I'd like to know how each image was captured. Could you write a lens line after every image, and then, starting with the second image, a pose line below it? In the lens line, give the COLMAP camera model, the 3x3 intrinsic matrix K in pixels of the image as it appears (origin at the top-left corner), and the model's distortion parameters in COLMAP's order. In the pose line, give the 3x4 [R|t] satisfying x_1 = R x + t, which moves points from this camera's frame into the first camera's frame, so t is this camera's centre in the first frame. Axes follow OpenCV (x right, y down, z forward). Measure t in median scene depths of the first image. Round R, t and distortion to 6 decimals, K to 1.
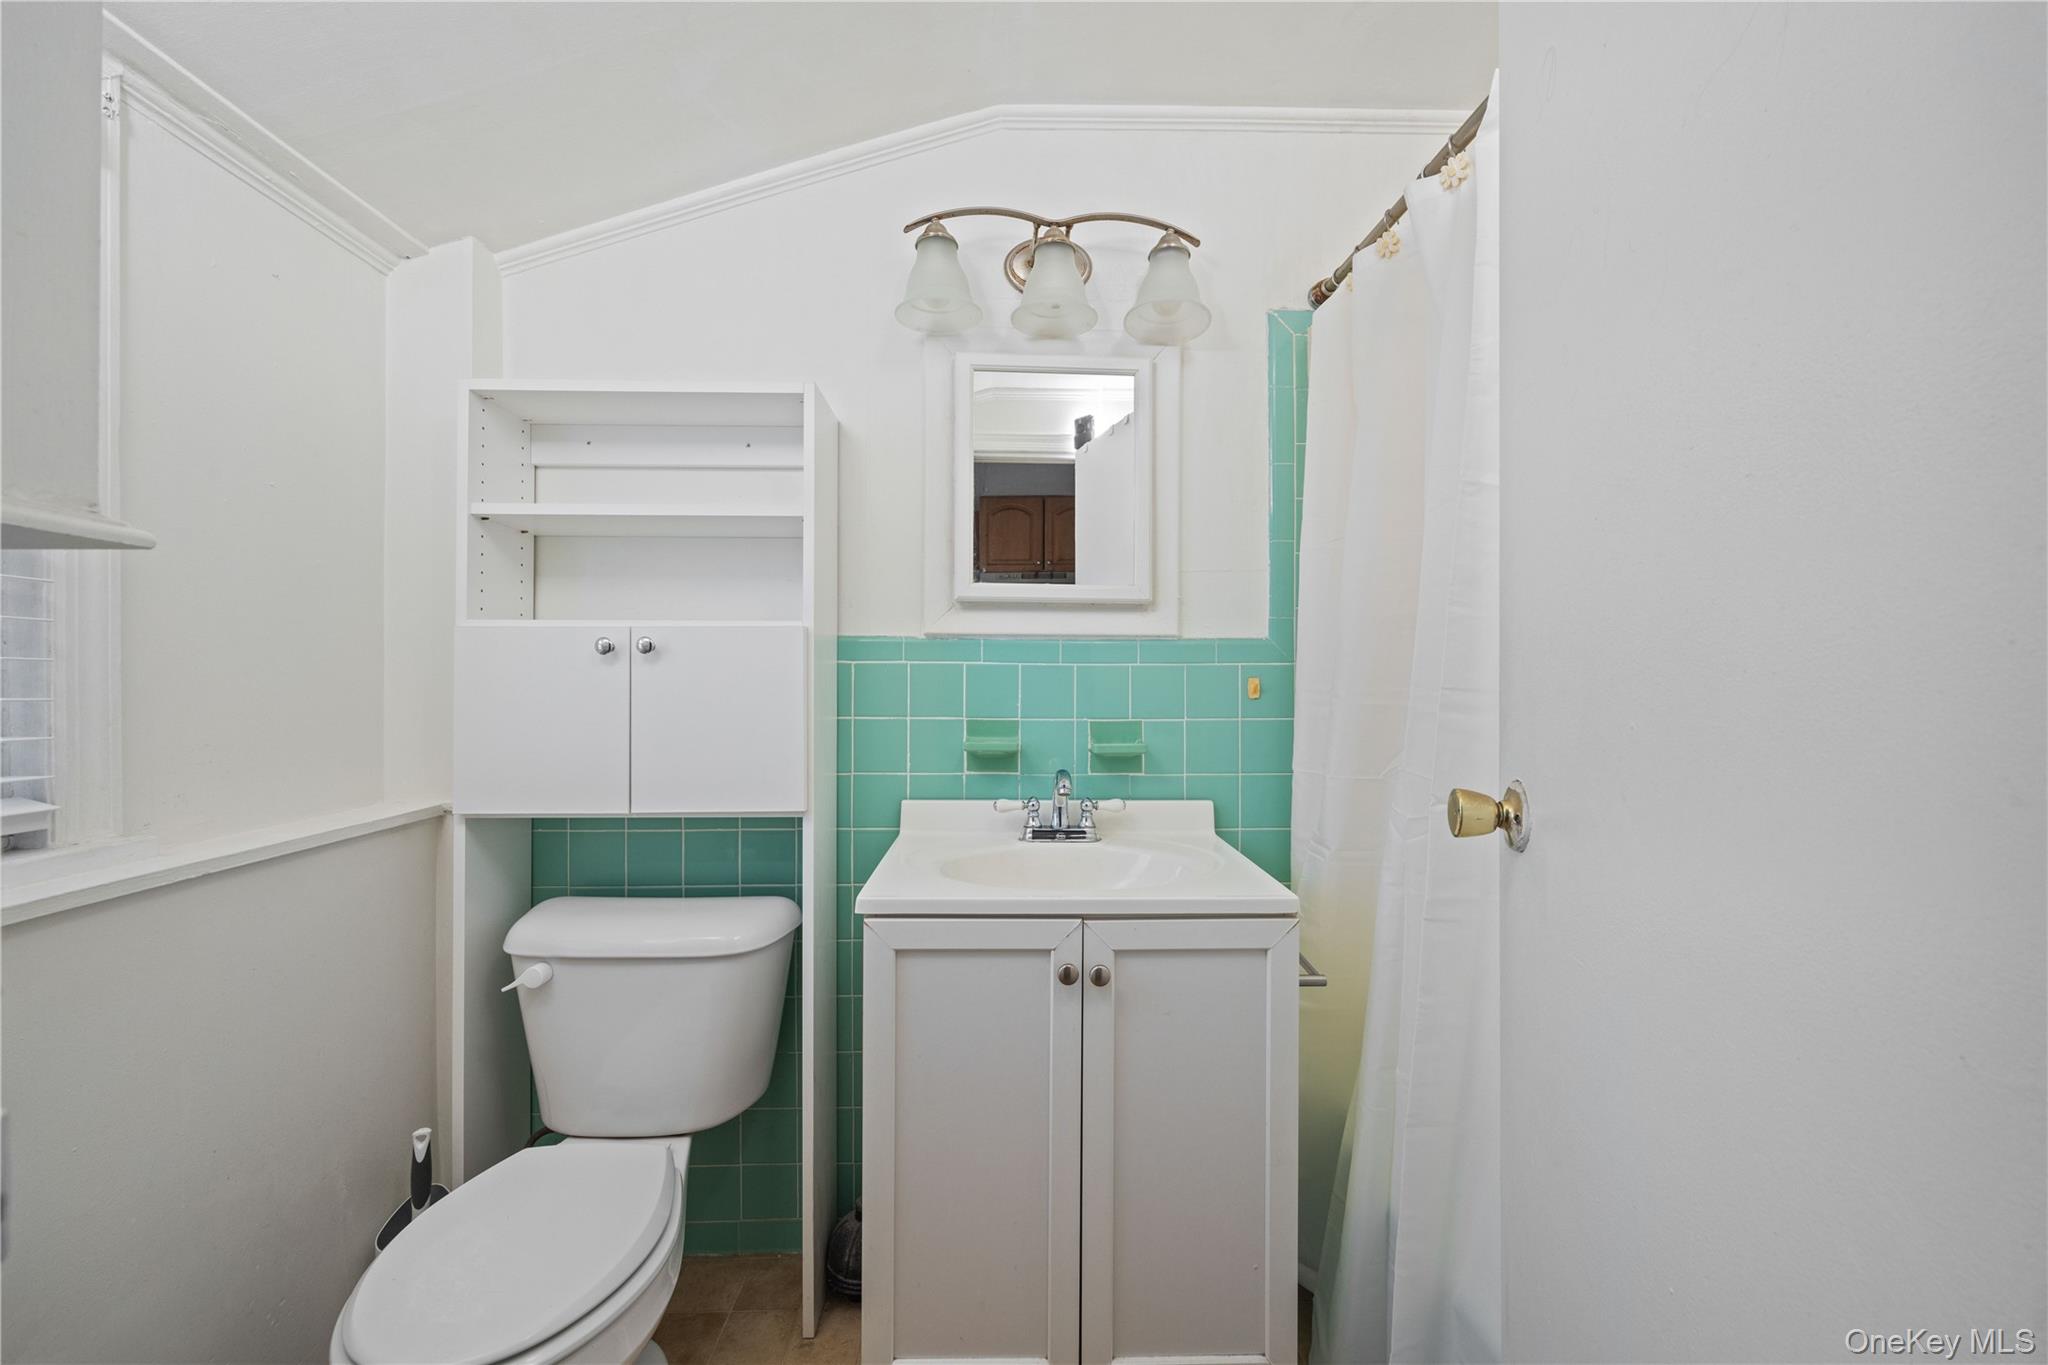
lens RADIAL K [[792.3, 0, 1019.7], [0, 792.3, 680.7], [0, 0, 1]] dist [0.000824, -0.000017]
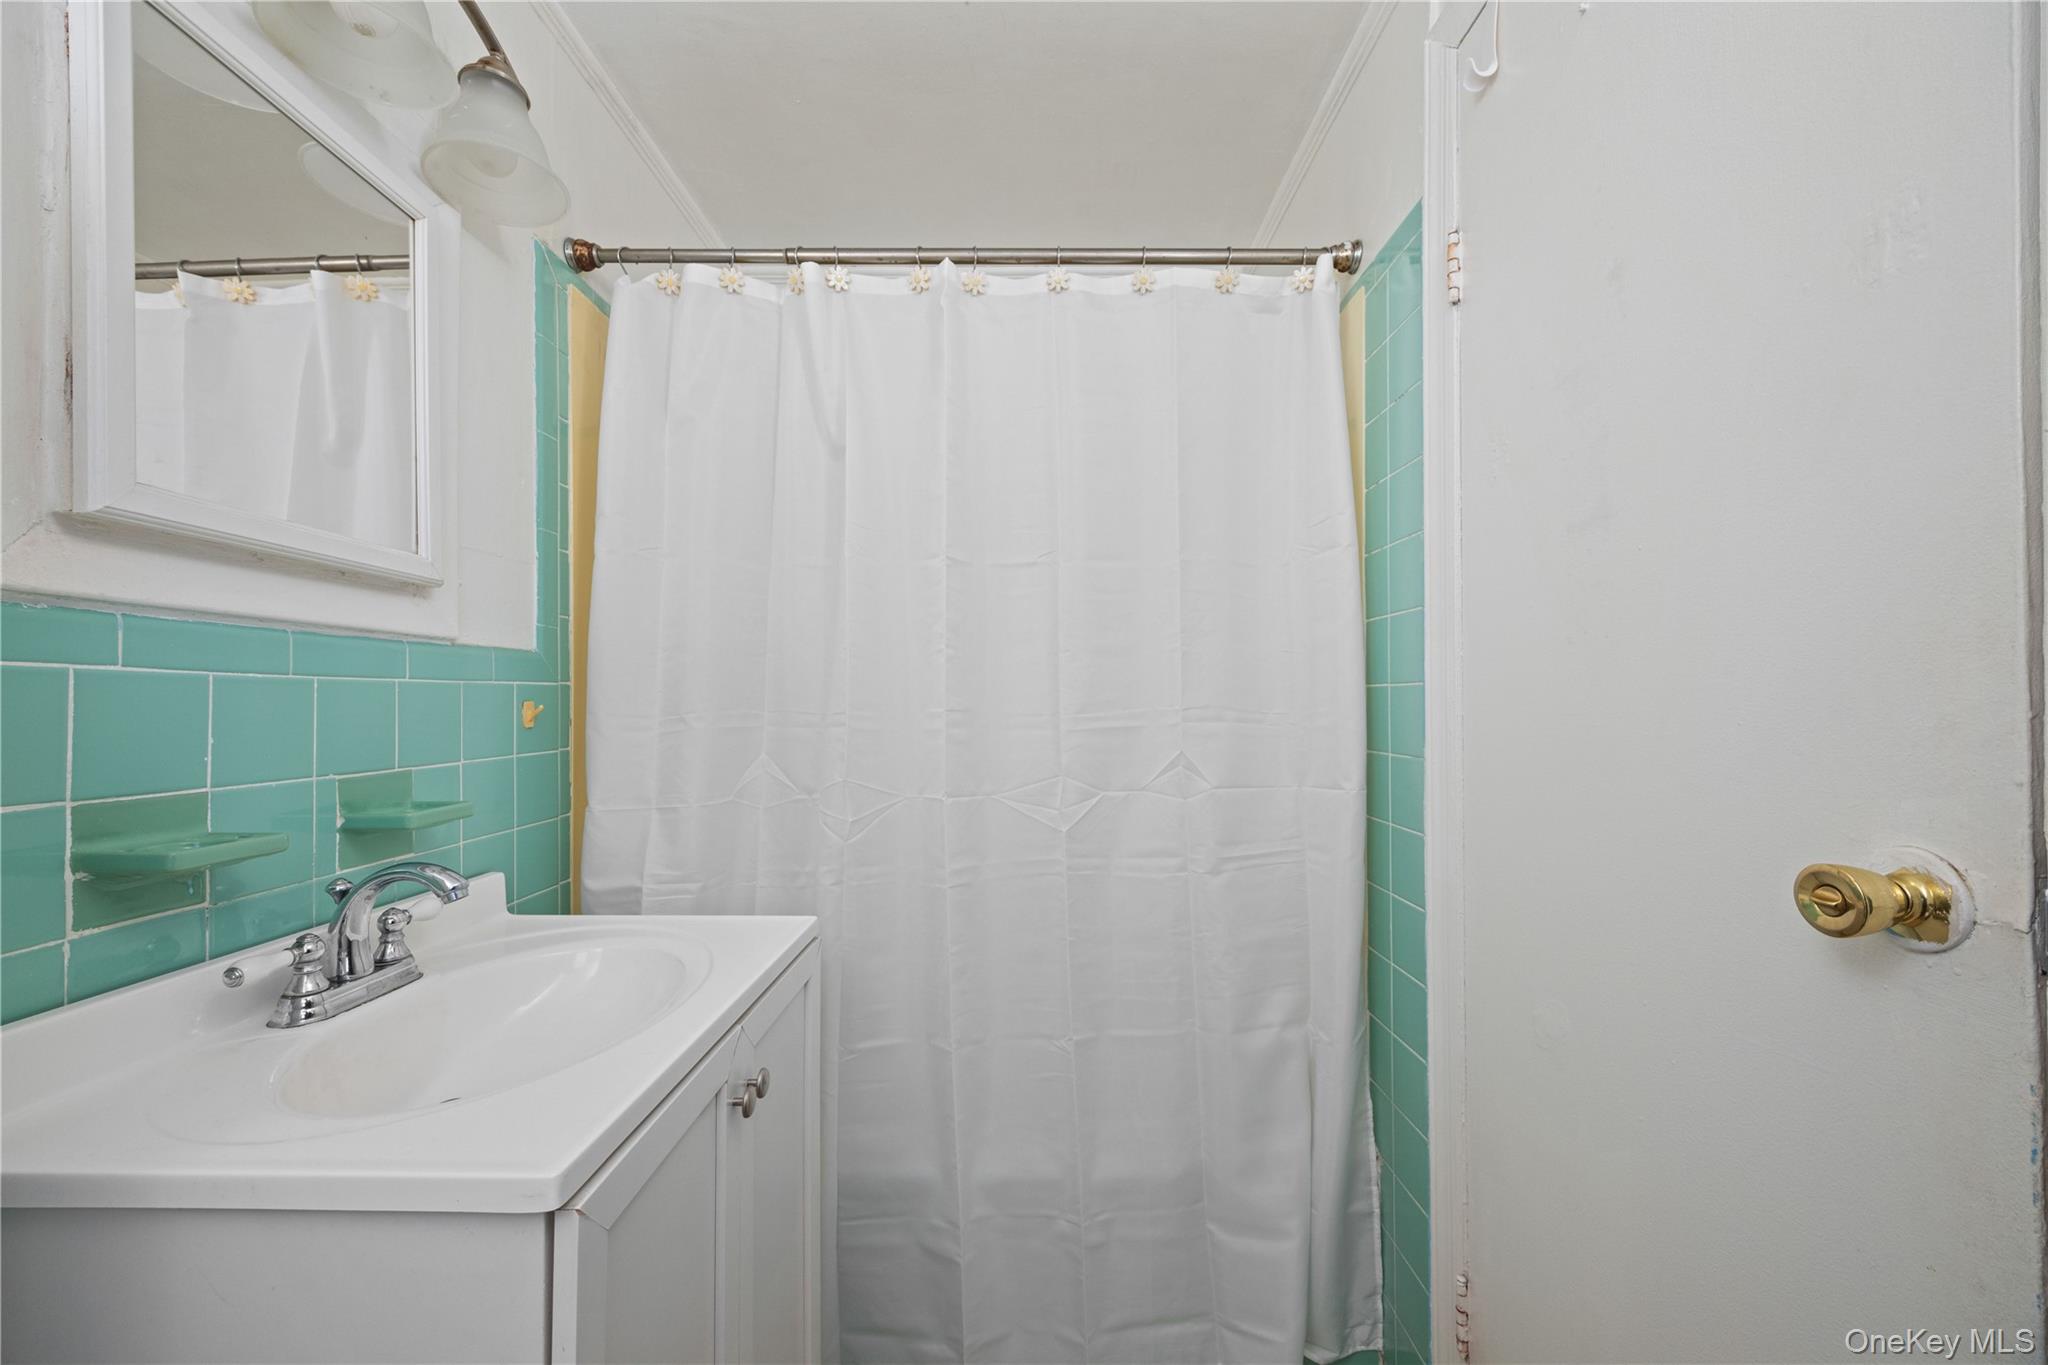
lens RADIAL K [[792.3, 0, 1019.7], [0, 792.3, 680.7], [0, 0, 1]] dist [0.000824, -0.000017]
pose [[0.021310, 0.022613, 0.999517, -0.466842], [-0.009080, 0.999707, -0.022424, -0.010568], [-0.999732, -0.008598, 0.021509, 0.504298]]
